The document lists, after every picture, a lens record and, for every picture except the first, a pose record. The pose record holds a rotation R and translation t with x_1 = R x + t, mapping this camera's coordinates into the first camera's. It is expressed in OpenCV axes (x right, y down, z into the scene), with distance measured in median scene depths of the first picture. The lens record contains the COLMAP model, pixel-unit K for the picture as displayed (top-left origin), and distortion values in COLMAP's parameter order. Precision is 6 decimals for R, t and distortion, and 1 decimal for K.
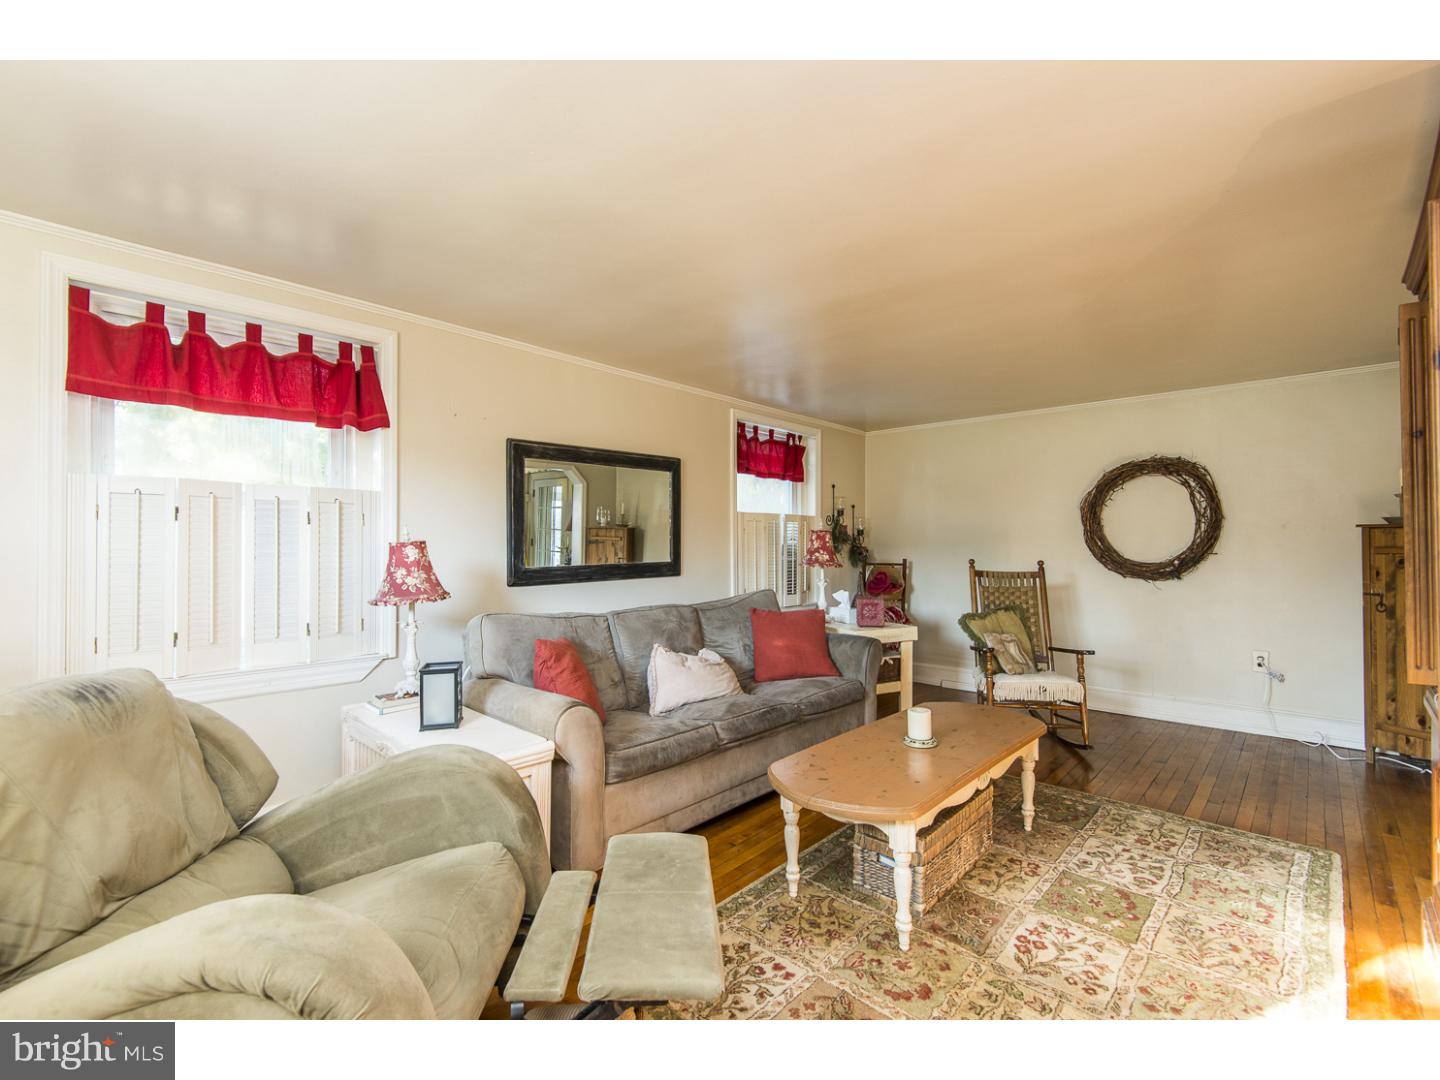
lens RADIAL K [[664.9, 0, 719.6], [0, 664.9, 531.0], [0, 0, 1]] dist [0.040892, -0.021067]
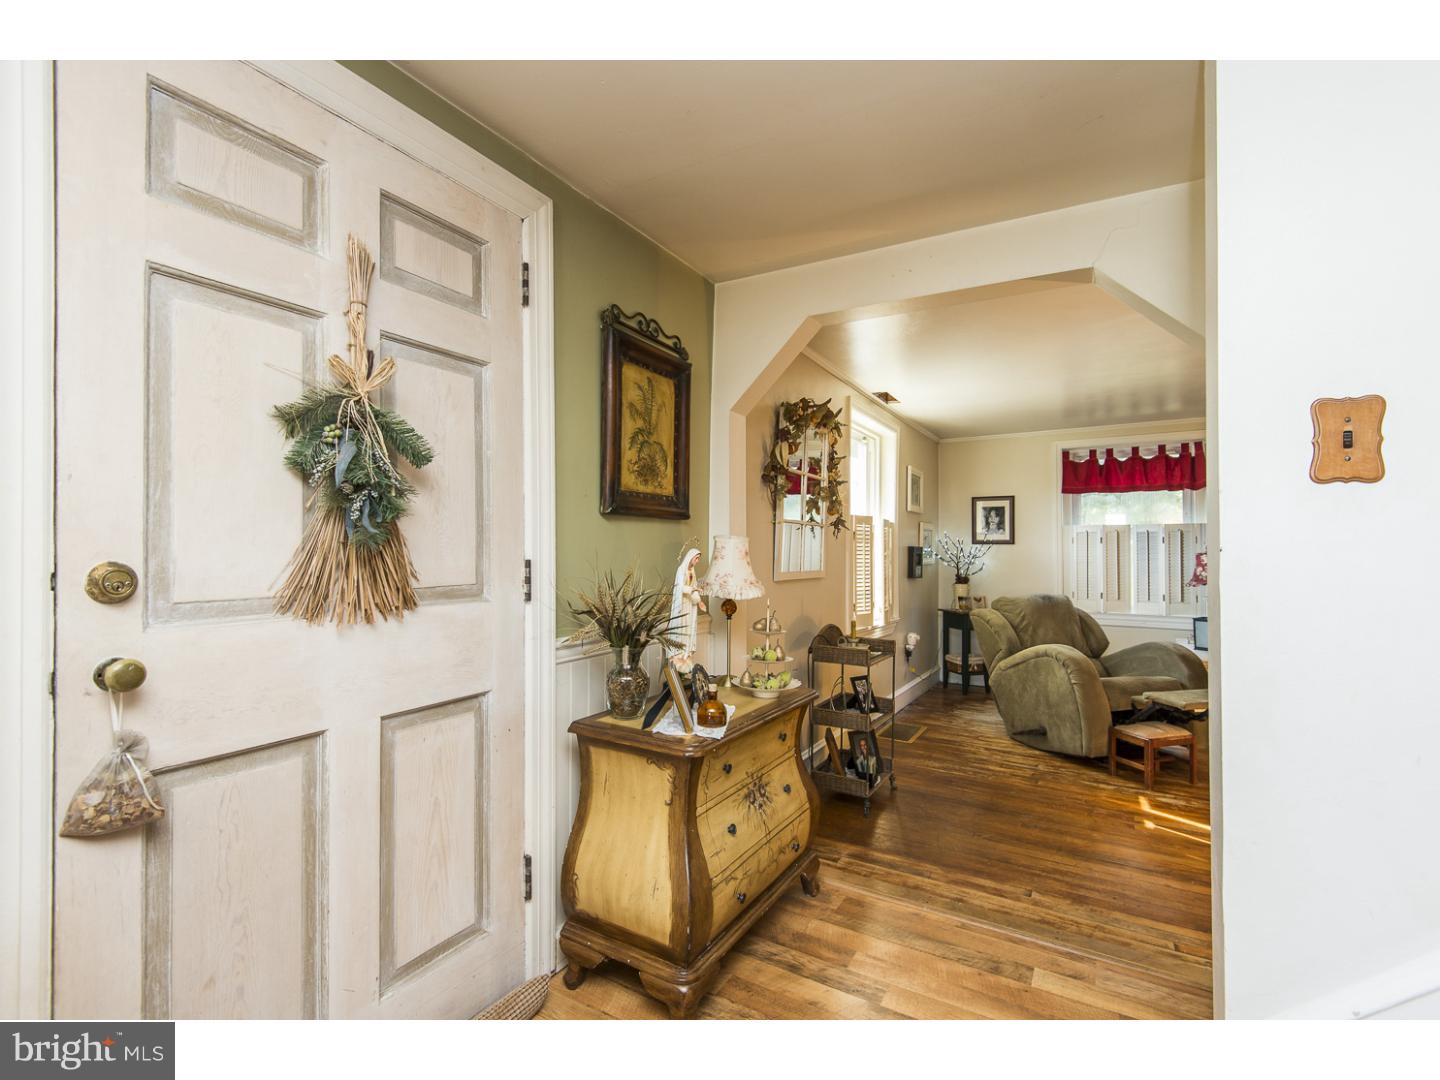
lens RADIAL K [[659.2, 0, 712.6], [0, 659.2, 545.2], [0, 0, 1]] dist [0.000556, -0.000122]
pose [[0.194079, -0.011494, -0.980919, 0.960314], [0.014548, 0.999855, -0.008838, -0.006972], [0.980878, -0.012555, 0.194218, -0.613288]]
